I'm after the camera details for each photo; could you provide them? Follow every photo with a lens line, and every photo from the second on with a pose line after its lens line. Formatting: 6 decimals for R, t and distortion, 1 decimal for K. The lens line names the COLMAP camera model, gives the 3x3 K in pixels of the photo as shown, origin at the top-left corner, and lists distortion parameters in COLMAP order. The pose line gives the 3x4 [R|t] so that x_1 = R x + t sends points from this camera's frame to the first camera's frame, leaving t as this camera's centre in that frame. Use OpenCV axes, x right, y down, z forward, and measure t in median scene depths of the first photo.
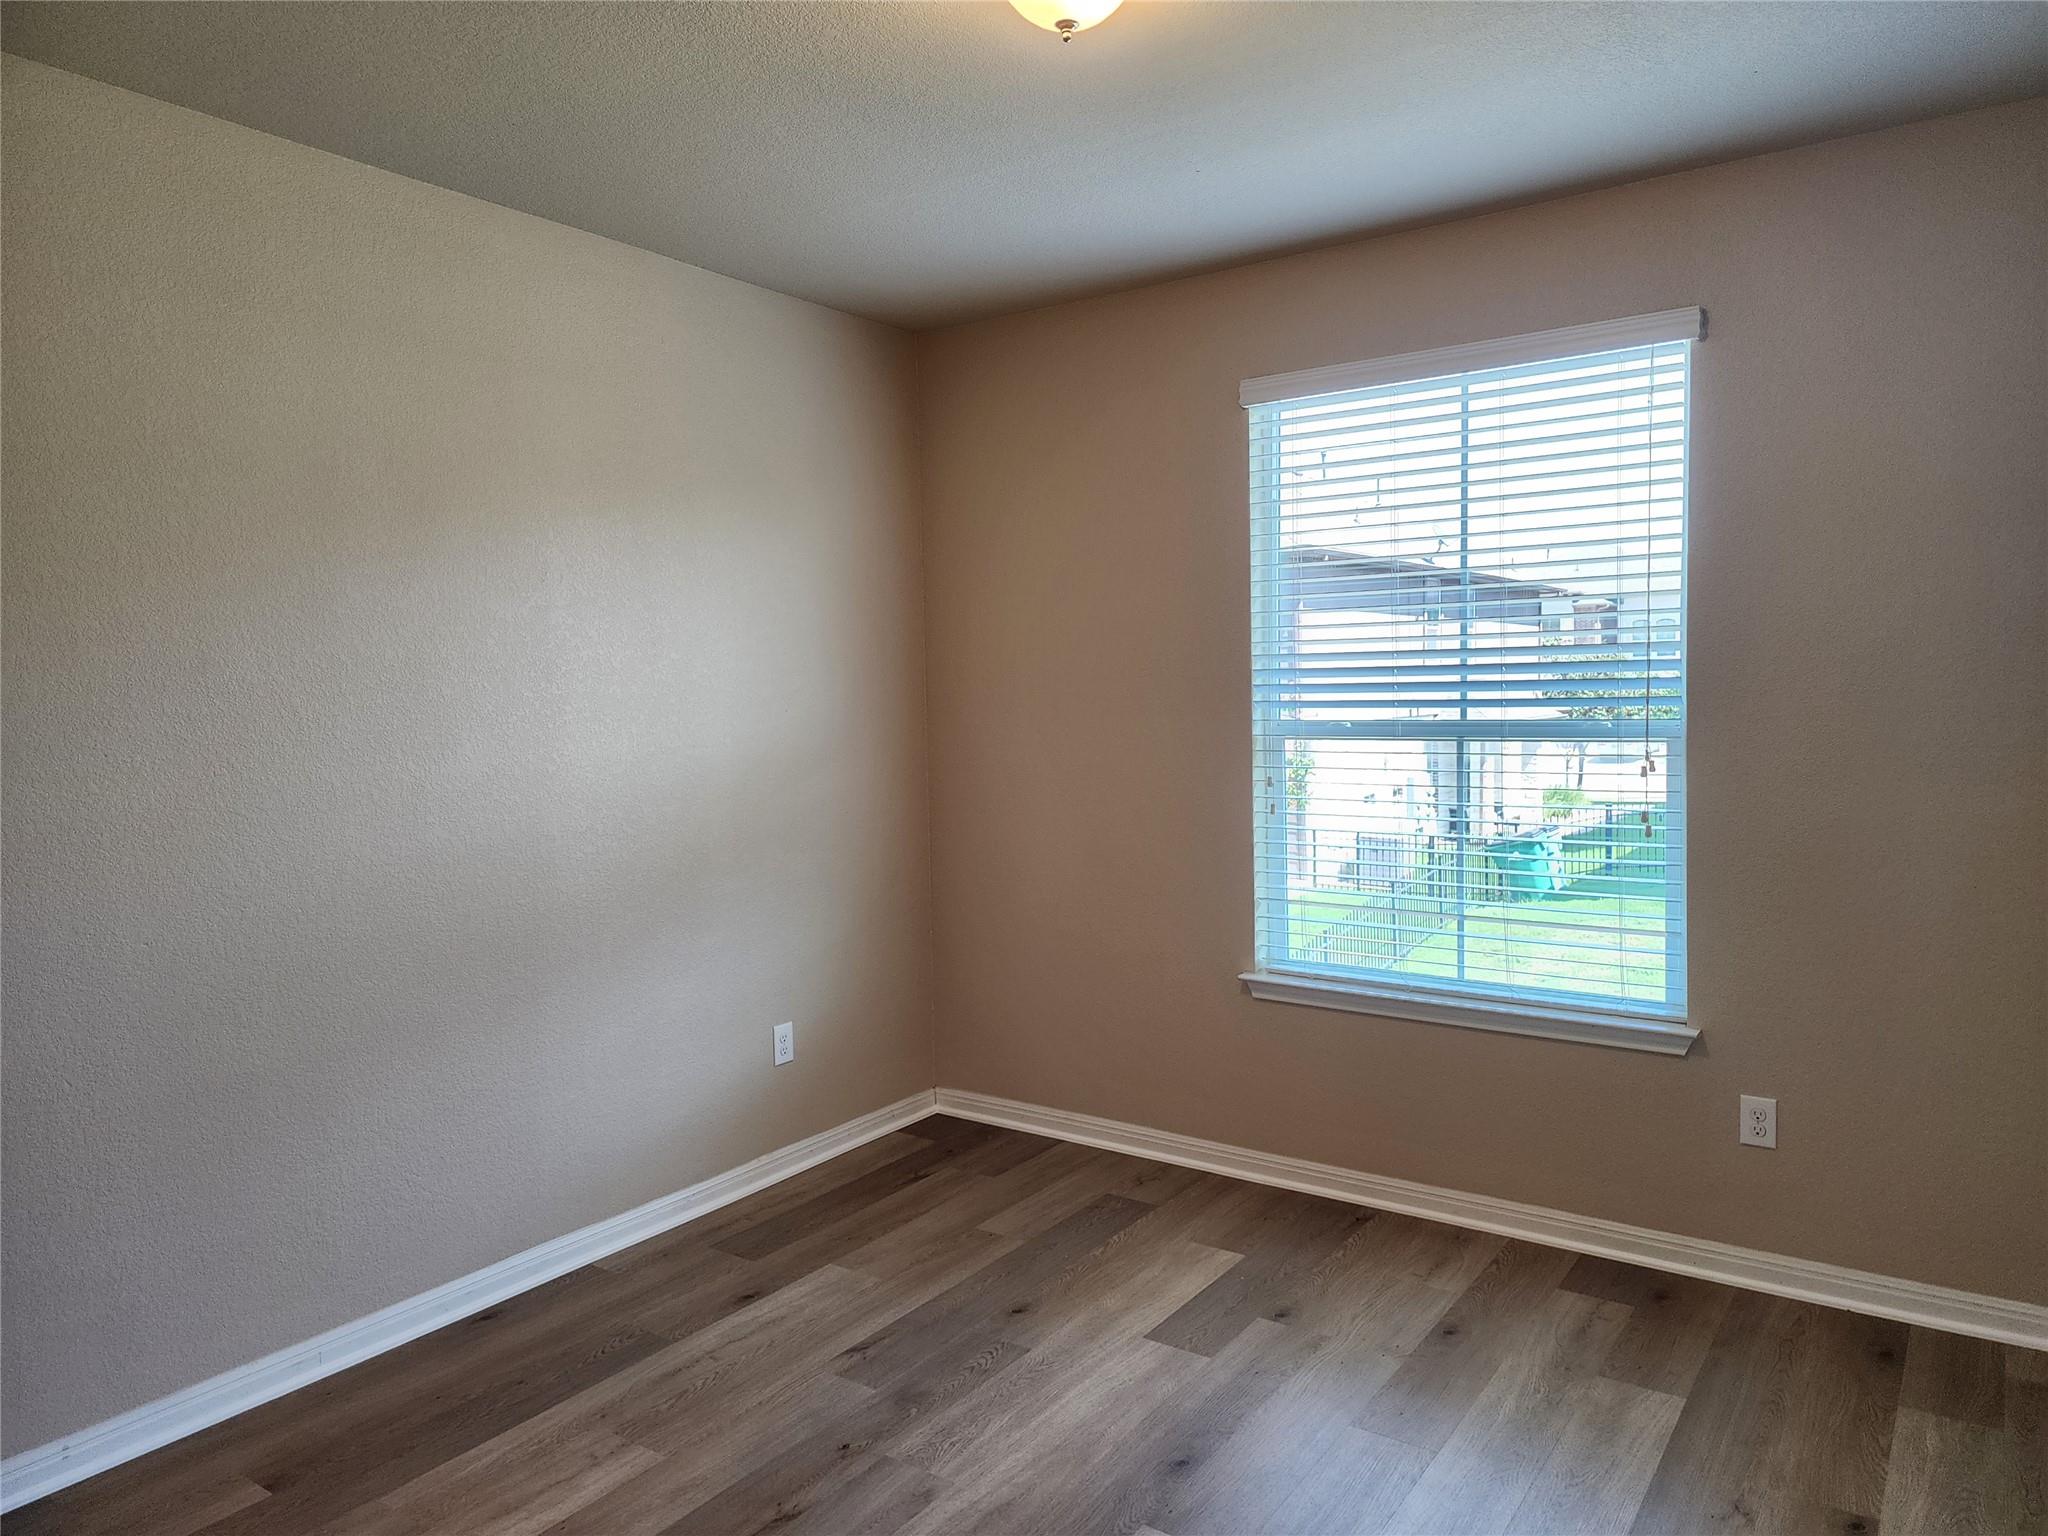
lens RADIAL K [[1377.4, 0, 1037.9], [0, 1377.4, 766.1], [0, 0, 1]] dist [0.085741, -0.059801]
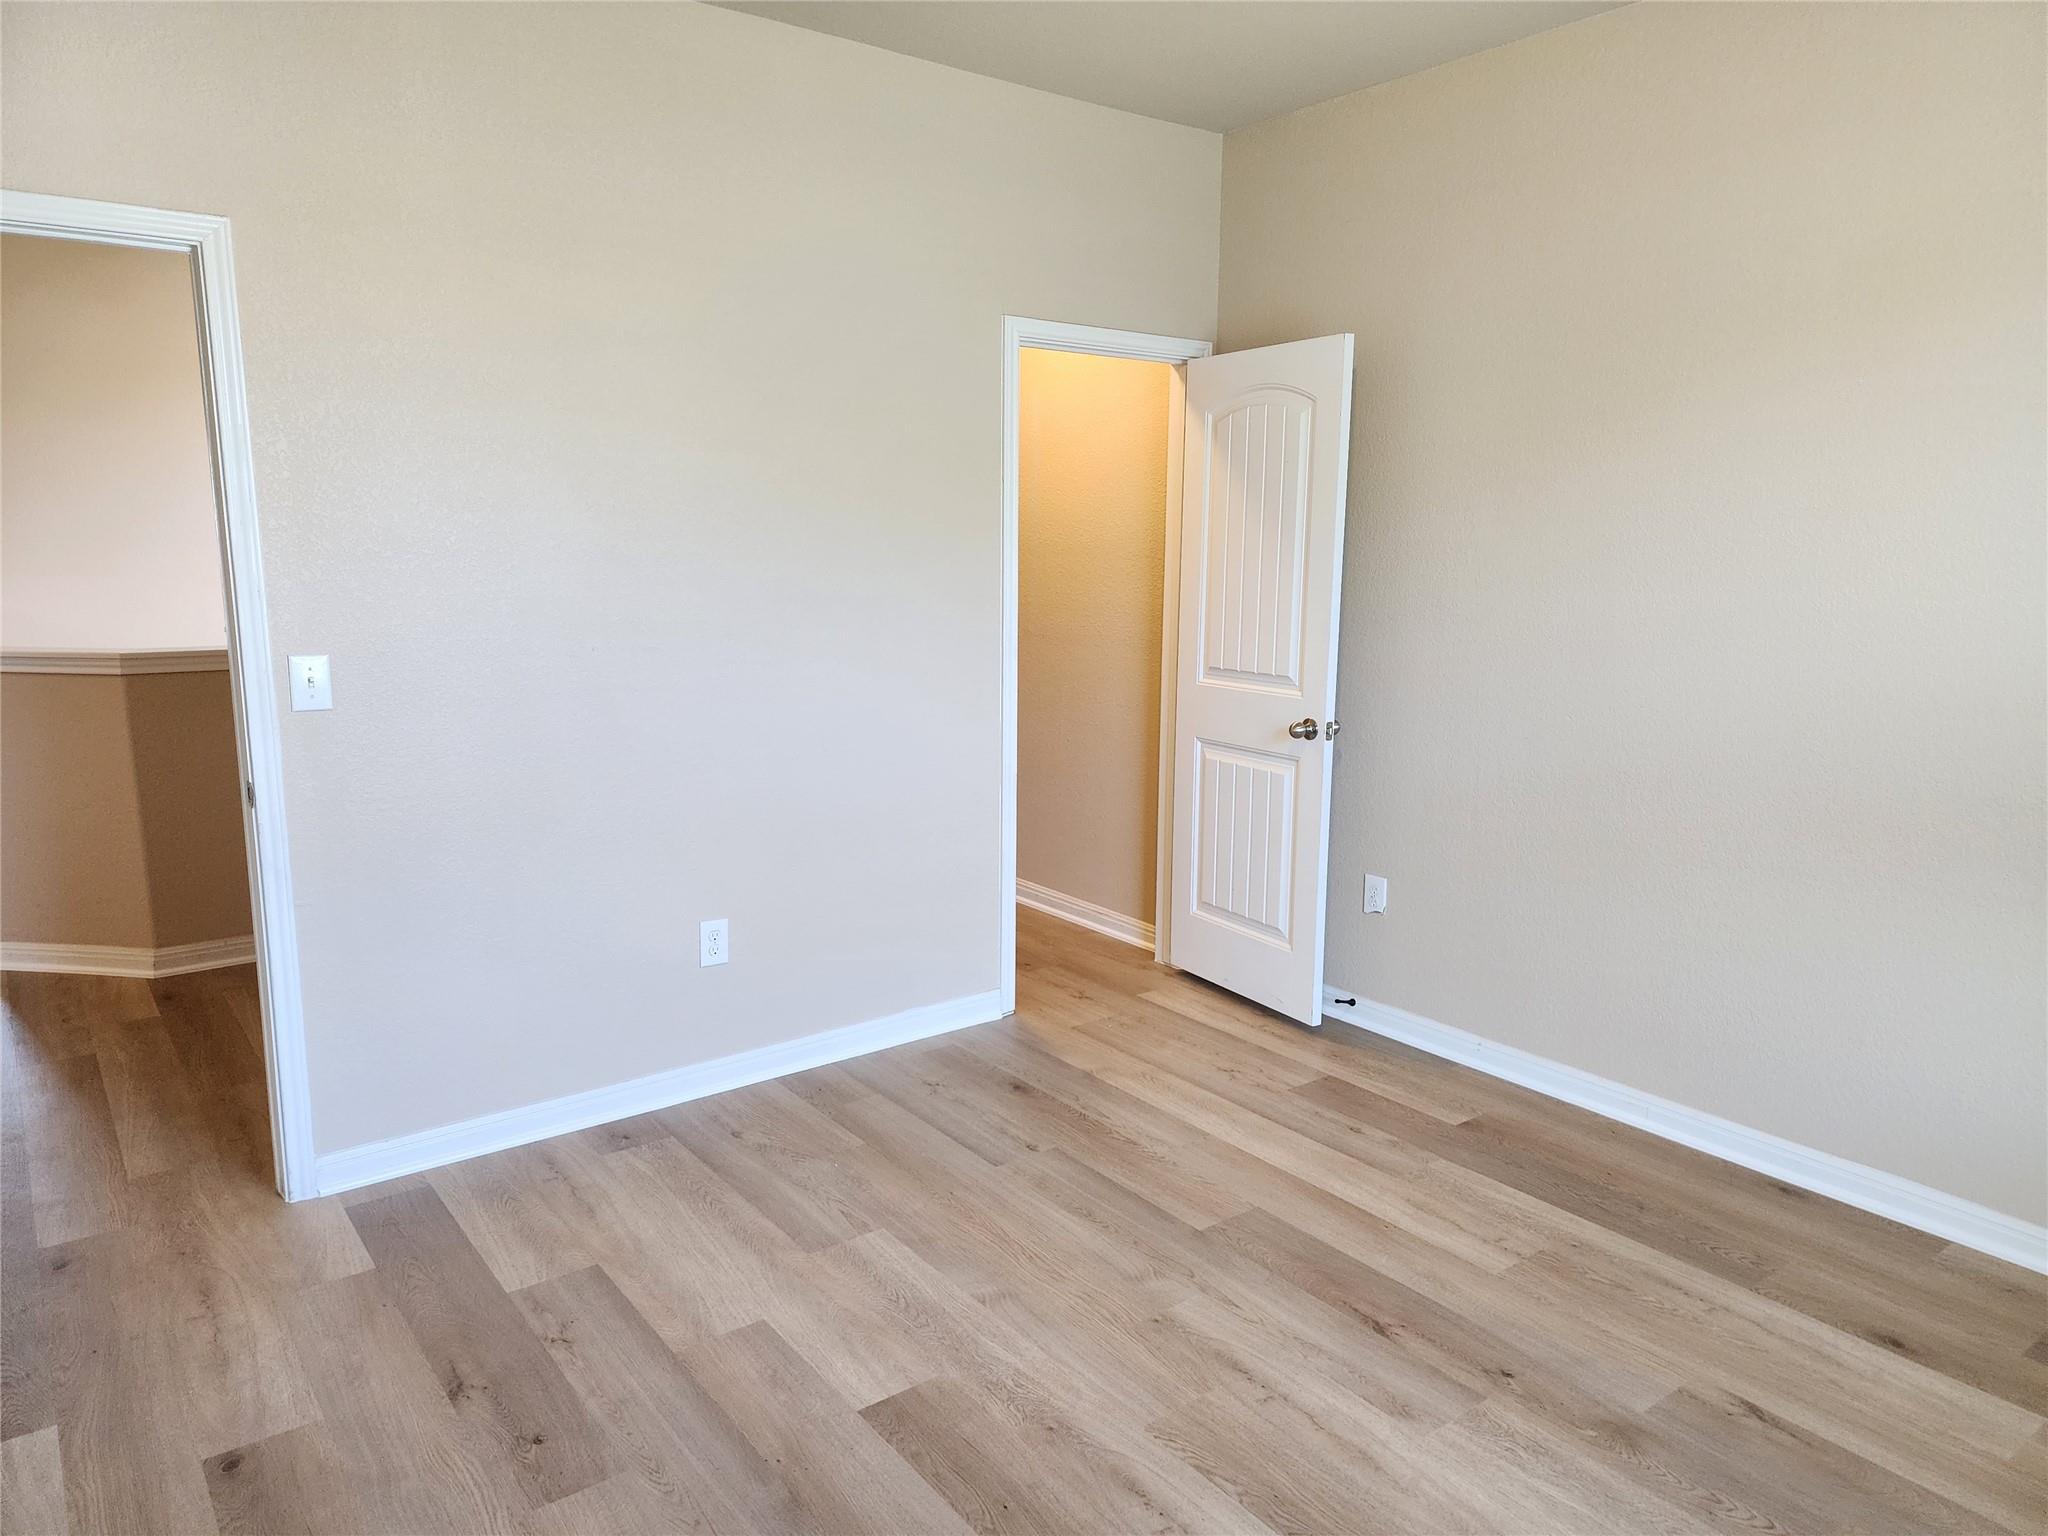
lens RADIAL K [[1377.4, 0, 1037.9], [0, 1377.4, 766.1], [0, 0, 1]] dist [0.085741, -0.059801]
pose [[-0.304219, 0.174081, -0.936561, 0.674746], [-0.053820, 0.978450, 0.199349, -0.054201], [0.951081, 0.111051, -0.288294, 0.862020]]
